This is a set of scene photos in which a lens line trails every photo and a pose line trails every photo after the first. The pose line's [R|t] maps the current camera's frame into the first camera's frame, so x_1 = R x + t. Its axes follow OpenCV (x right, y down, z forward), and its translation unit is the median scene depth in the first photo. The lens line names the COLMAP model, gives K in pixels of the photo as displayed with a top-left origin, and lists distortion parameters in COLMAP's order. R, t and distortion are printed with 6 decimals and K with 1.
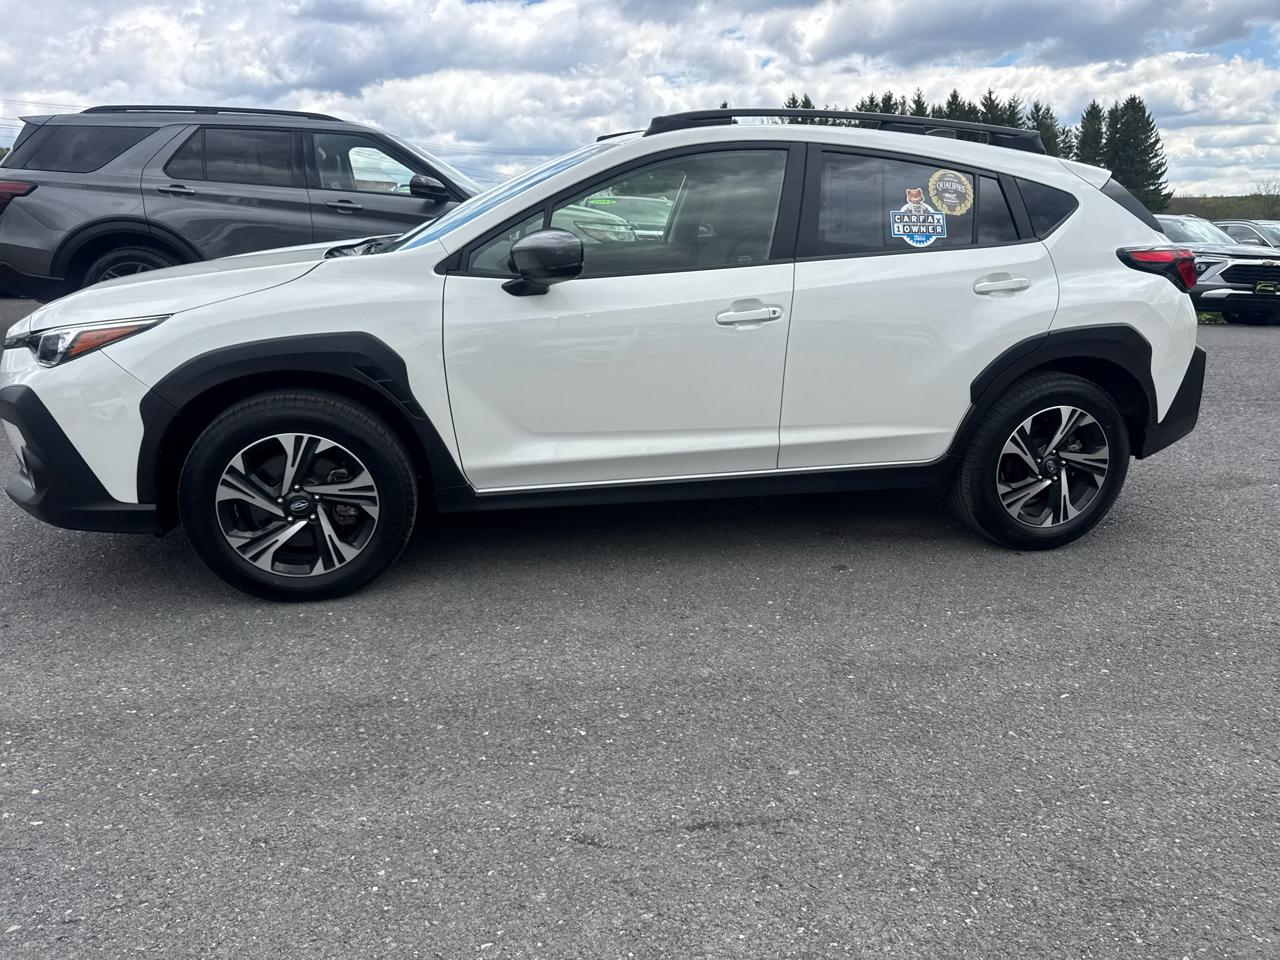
lens RADIAL K [[924.8, 0, 640.0], [0, 924.8, 480.0], [0, 0, 1]] dist [0.034339, -0.044638]
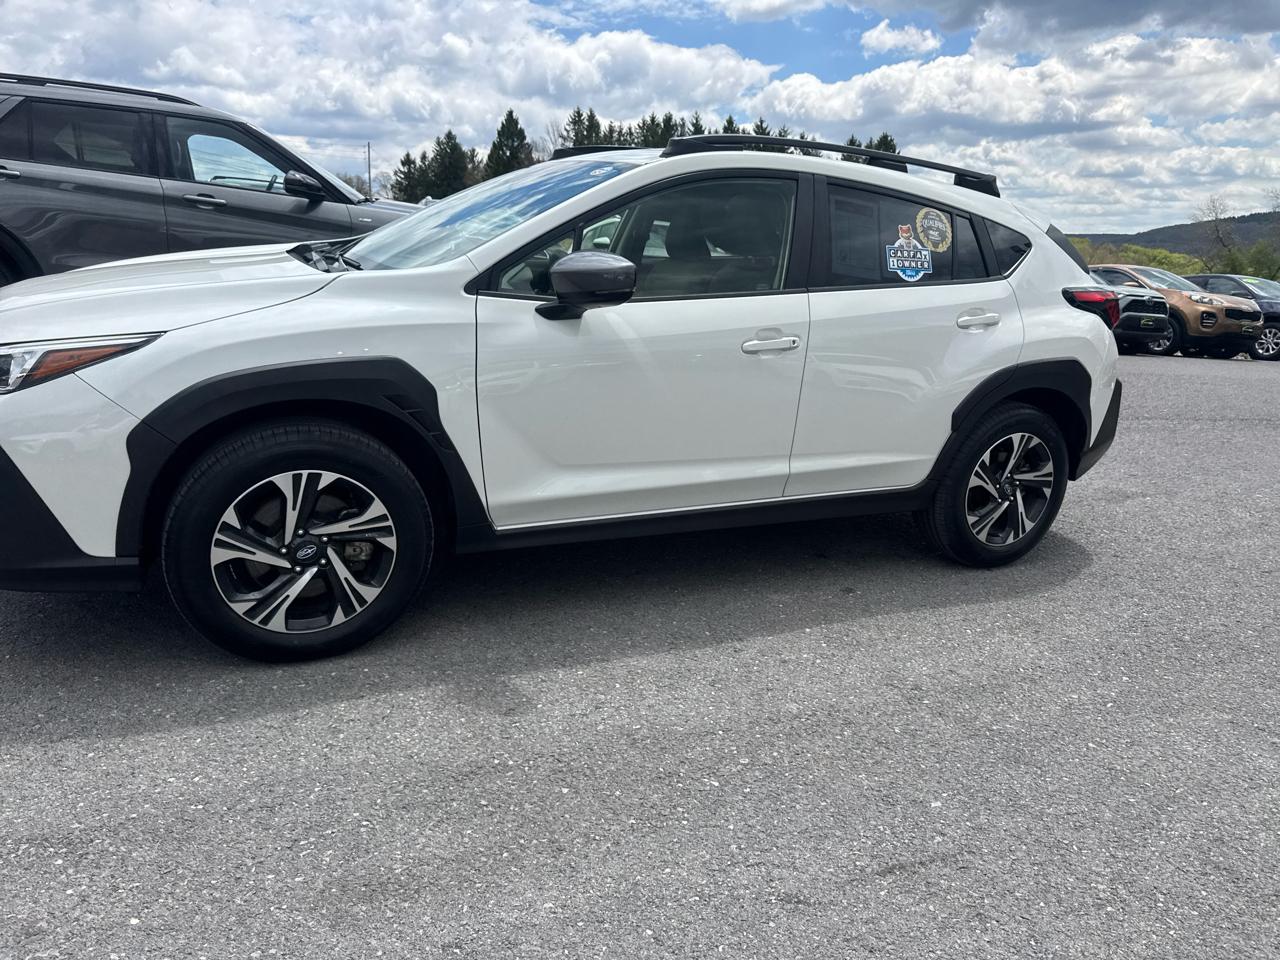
lens RADIAL K [[935.3, 0, 640.0], [0, 935.3, 480.0], [0, 0, 1]] dist [0.026026, -0.025879]
pose [[0.969812, -0.014872, 0.243400, -0.248496], [0.017484, 0.999810, -0.008576, -0.024854], [-0.243226, 0.012573, 0.969888, 0.059072]]
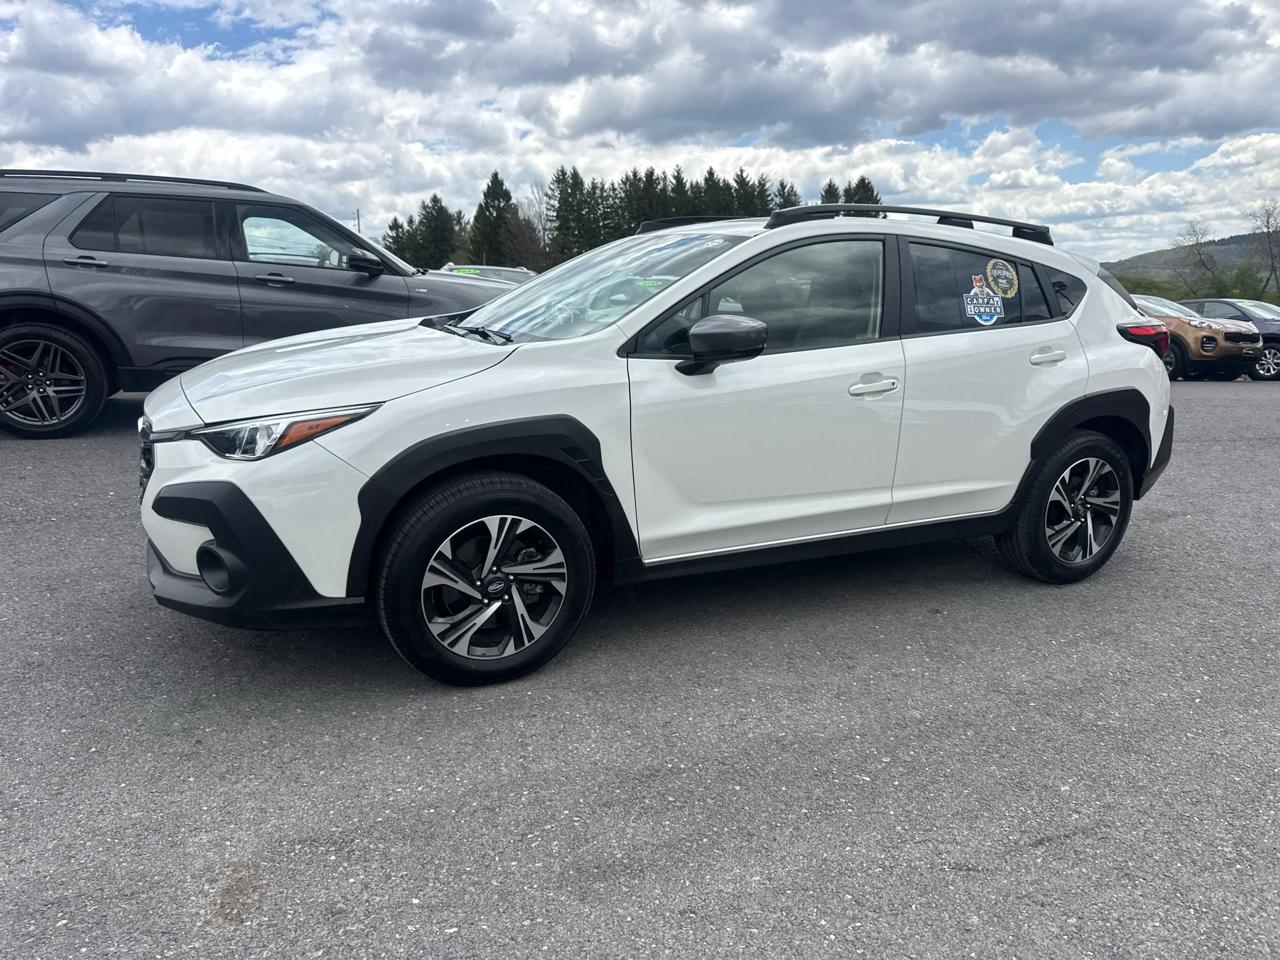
lens RADIAL K [[931.4, 0, 633.4], [0, 931.4, 488.3], [0, 0, 1]] dist [0.011166, -0.011222]
pose [[0.971475, -0.048080, 0.232218, -0.399975], [0.061573, 0.996788, -0.051209, -0.017114], [-0.229010, 0.064046, 0.971315, -0.009883]]
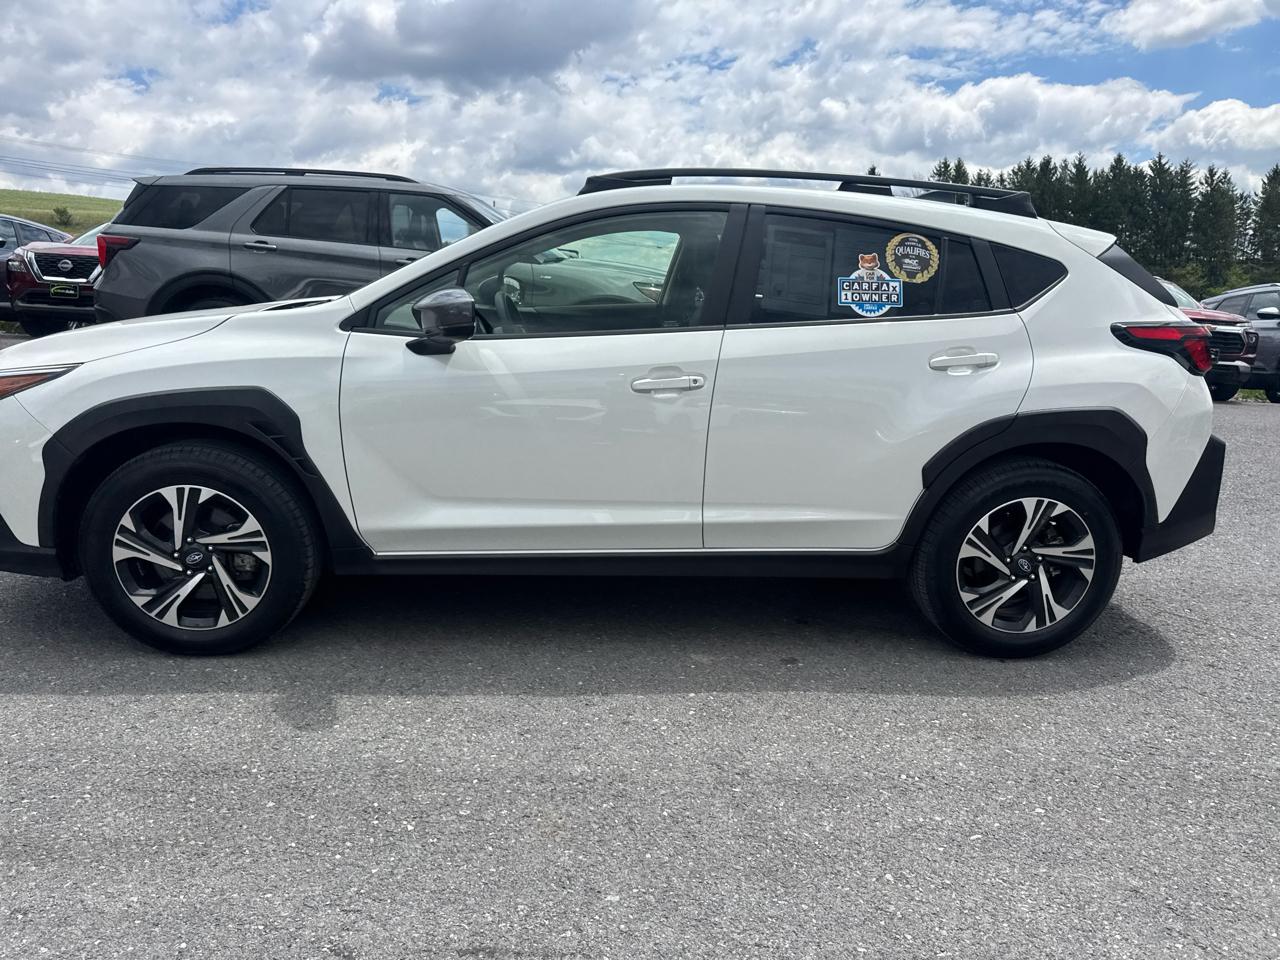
lens RADIAL K [[935.3, 0, 640.0], [0, 935.3, 480.0], [0, 0, 1]] dist [0.026026, -0.025879]
pose [[0.988355, 0.049568, -0.143864, 0.215472], [-0.058568, 0.996538, -0.059007, -0.022121], [0.140442, 0.066746, 0.987837, 0.065469]]
